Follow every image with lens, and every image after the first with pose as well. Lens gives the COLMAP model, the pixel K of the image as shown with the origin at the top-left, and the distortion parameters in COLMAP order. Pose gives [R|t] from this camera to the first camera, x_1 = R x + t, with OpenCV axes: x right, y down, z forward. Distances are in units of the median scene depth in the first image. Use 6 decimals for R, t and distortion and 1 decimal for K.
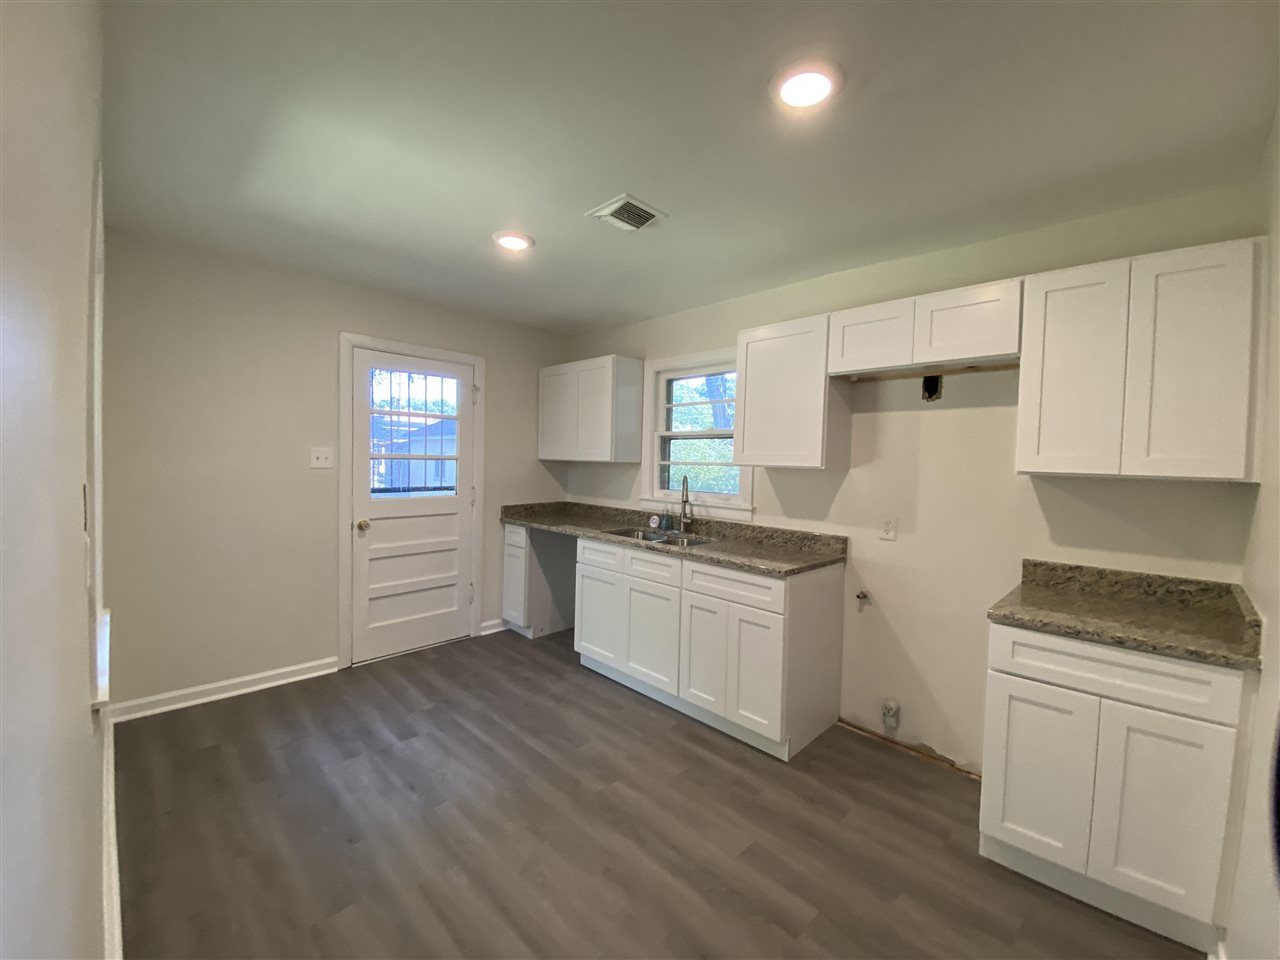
lens RADIAL K [[518.5, 0, 640.0], [0, 518.5, 480.0], [0, 0, 1]] dist [0.048159, -0.034694]
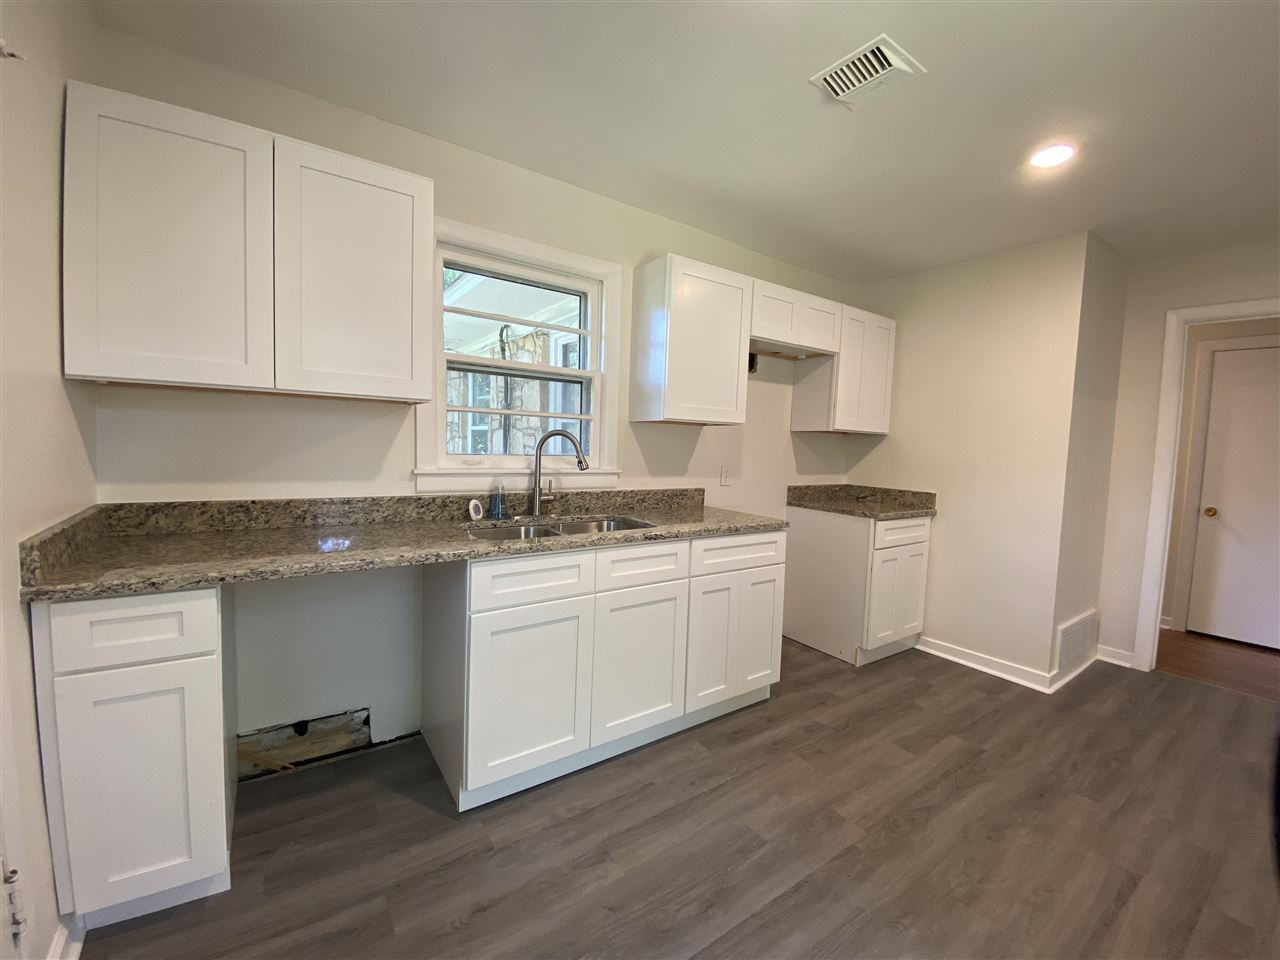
lens RADIAL K [[518.5, 0, 640.0], [0, 518.5, 480.0], [0, 0, 1]] dist [0.048159, -0.034694]
pose [[0.178560, -0.091517, 0.979664, -0.623947], [0.006763, 0.995756, 0.091788, -0.007523], [-0.983906, -0.009764, 0.178421, 0.855955]]
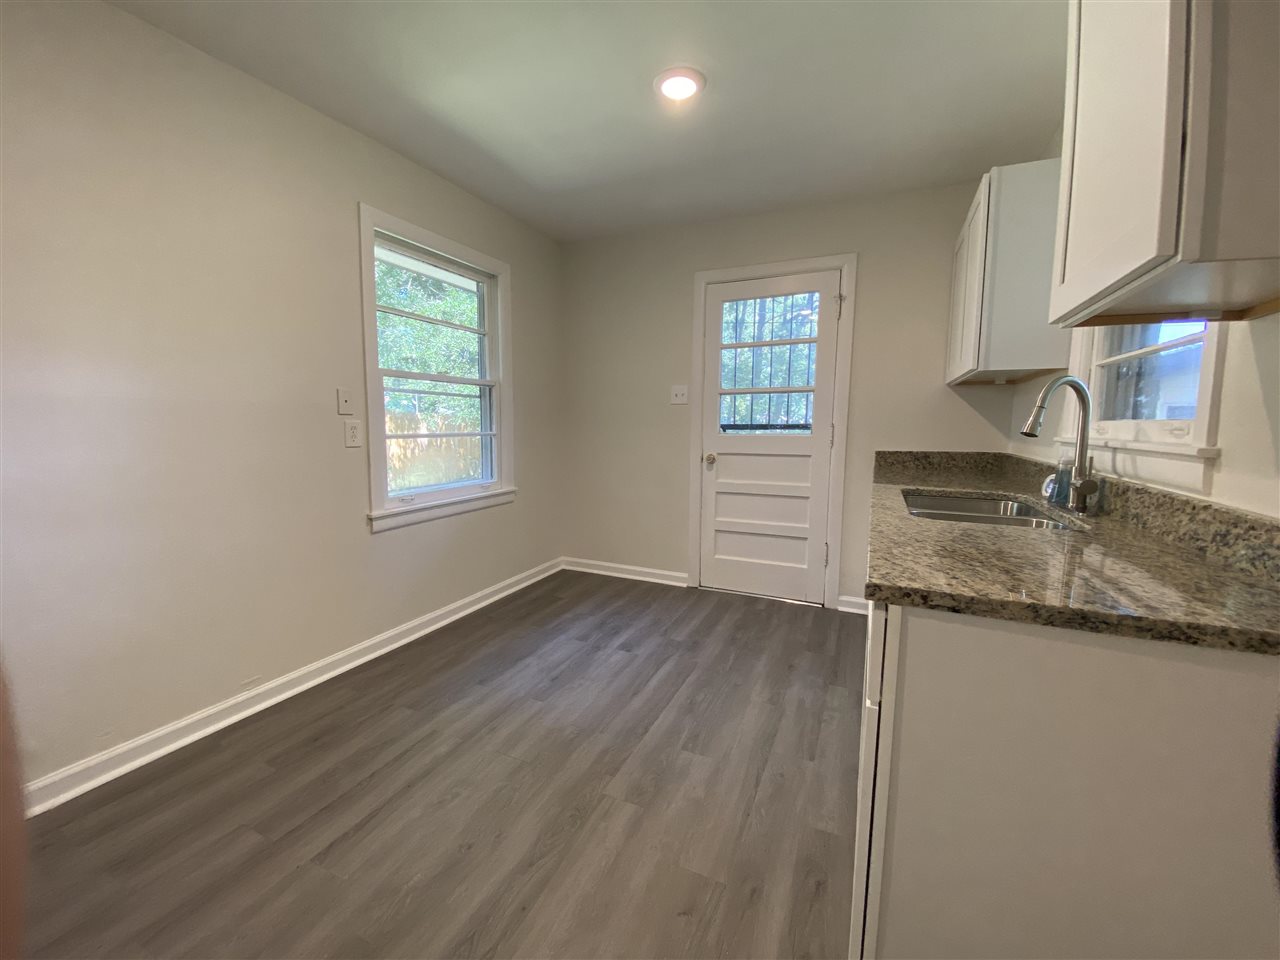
lens RADIAL K [[518.5, 0, 640.0], [0, 518.5, 480.0], [0, 0, 1]] dist [0.048159, -0.034694]
pose [[0.346733, 0.080840, -0.934474, 0.429133], [-0.035991, 0.996692, 0.072868, 0.064127], [0.937273, 0.008367, 0.348495, 0.559280]]
